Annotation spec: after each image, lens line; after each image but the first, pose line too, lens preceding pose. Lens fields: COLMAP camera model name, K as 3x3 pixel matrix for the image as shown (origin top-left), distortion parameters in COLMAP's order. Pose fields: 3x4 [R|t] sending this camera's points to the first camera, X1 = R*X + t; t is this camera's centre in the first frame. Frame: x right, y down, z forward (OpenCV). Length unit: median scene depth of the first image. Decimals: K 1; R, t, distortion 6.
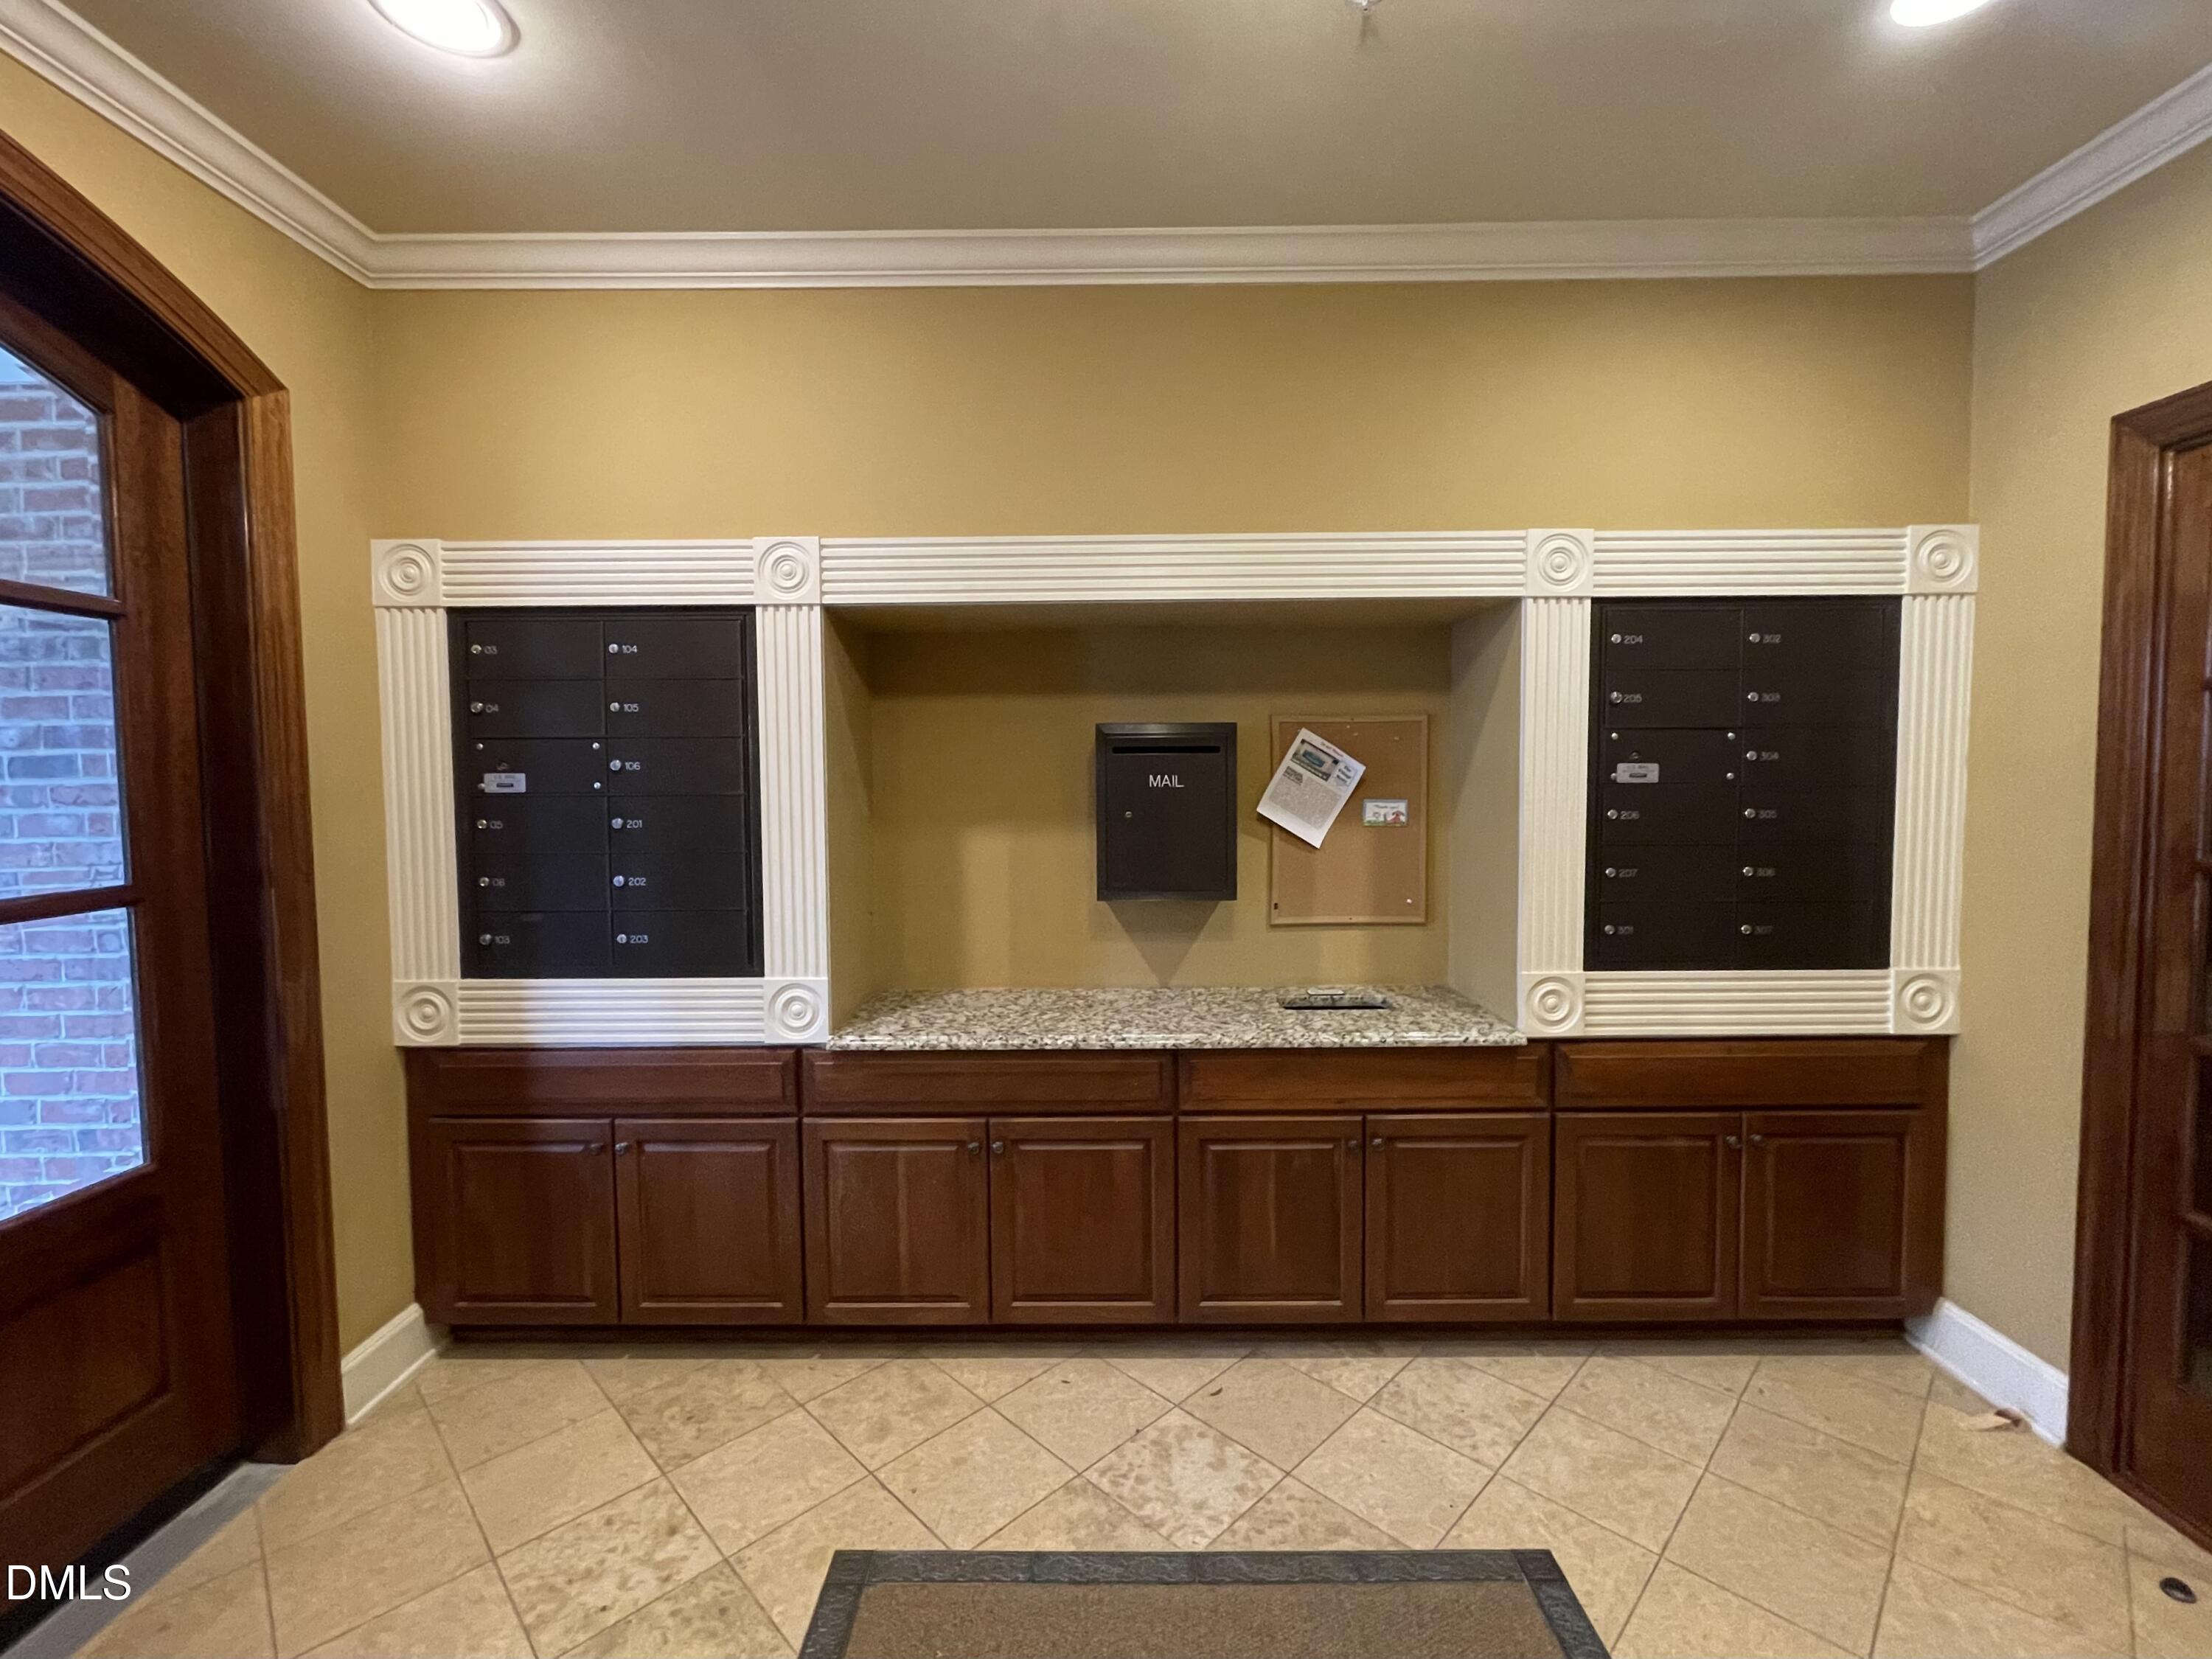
lens RADIAL K [[899.8, 0, 1113.7], [0, 899.8, 823.4], [0, 0, 1]] dist [-0.005506, 0.000302]
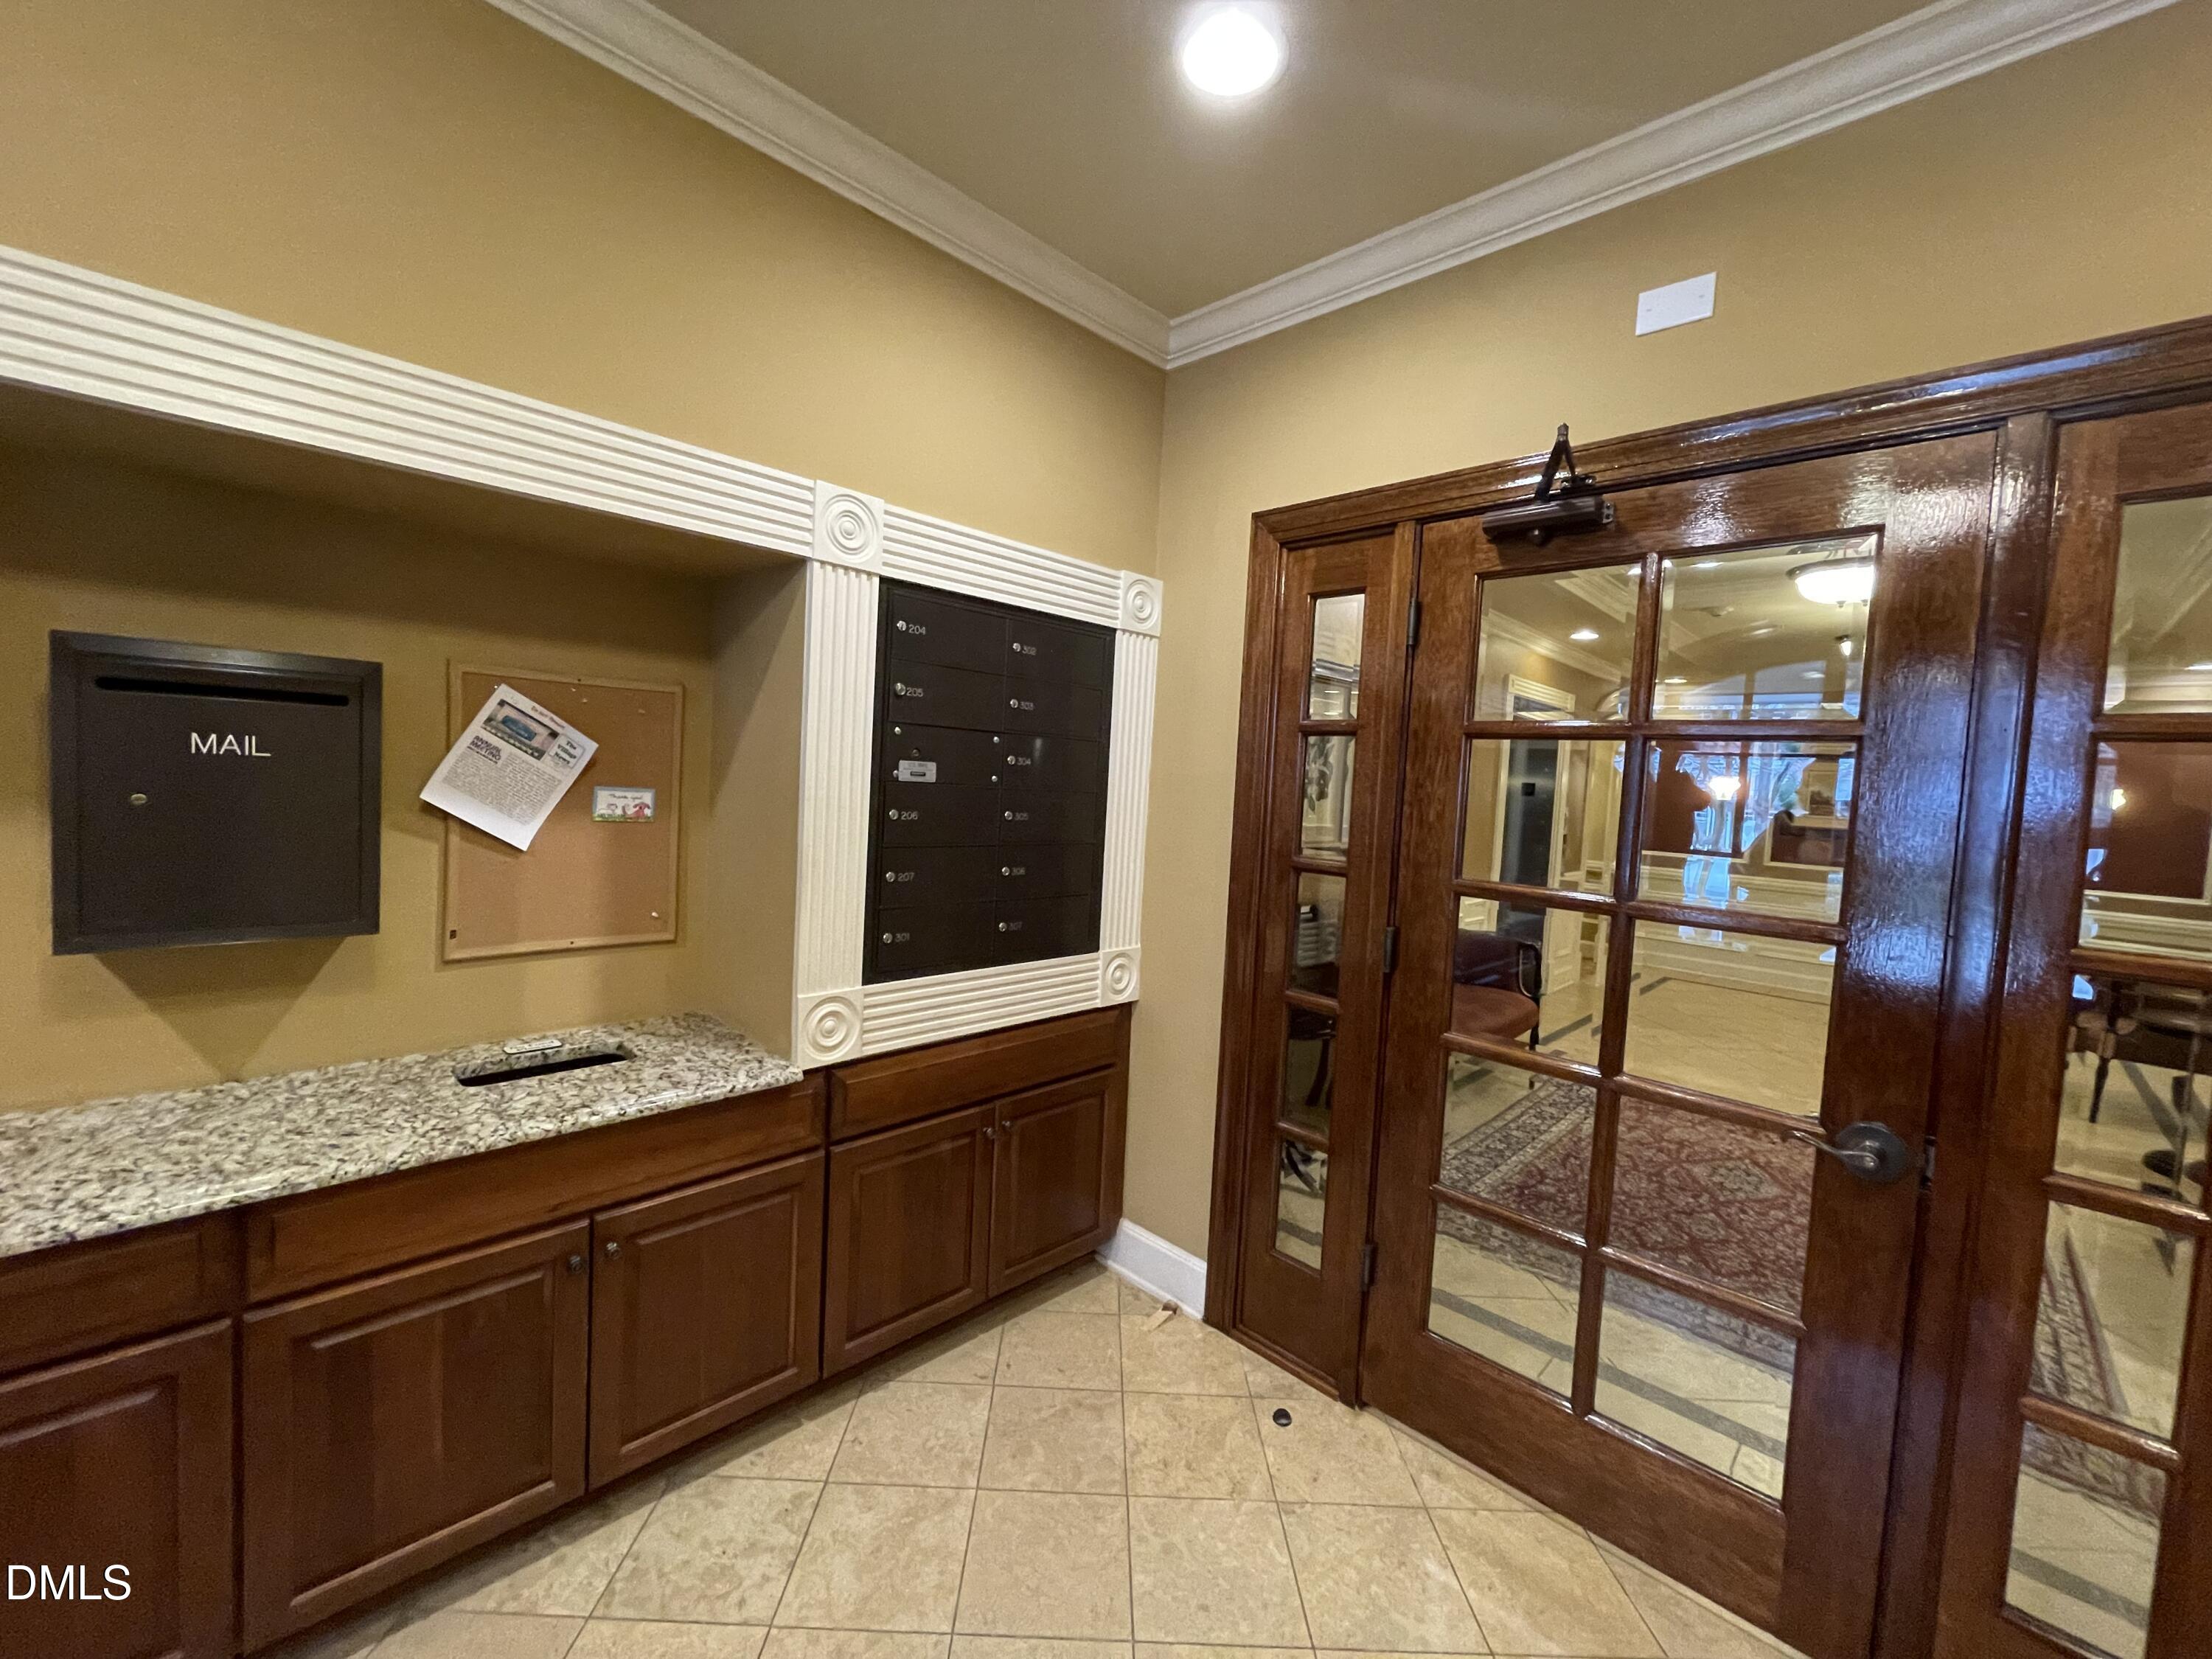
lens RADIAL K [[891.1, 0, 1107.1], [0, 891.1, 822.3], [0, 0, 1]] dist [-0.001919, -0.000211]
pose [[0.694245, 0.007758, 0.719697, 0.043937], [-0.020011, 0.999763, 0.008526, -0.014132], [-0.719461, -0.020321, 0.694236, 0.196567]]
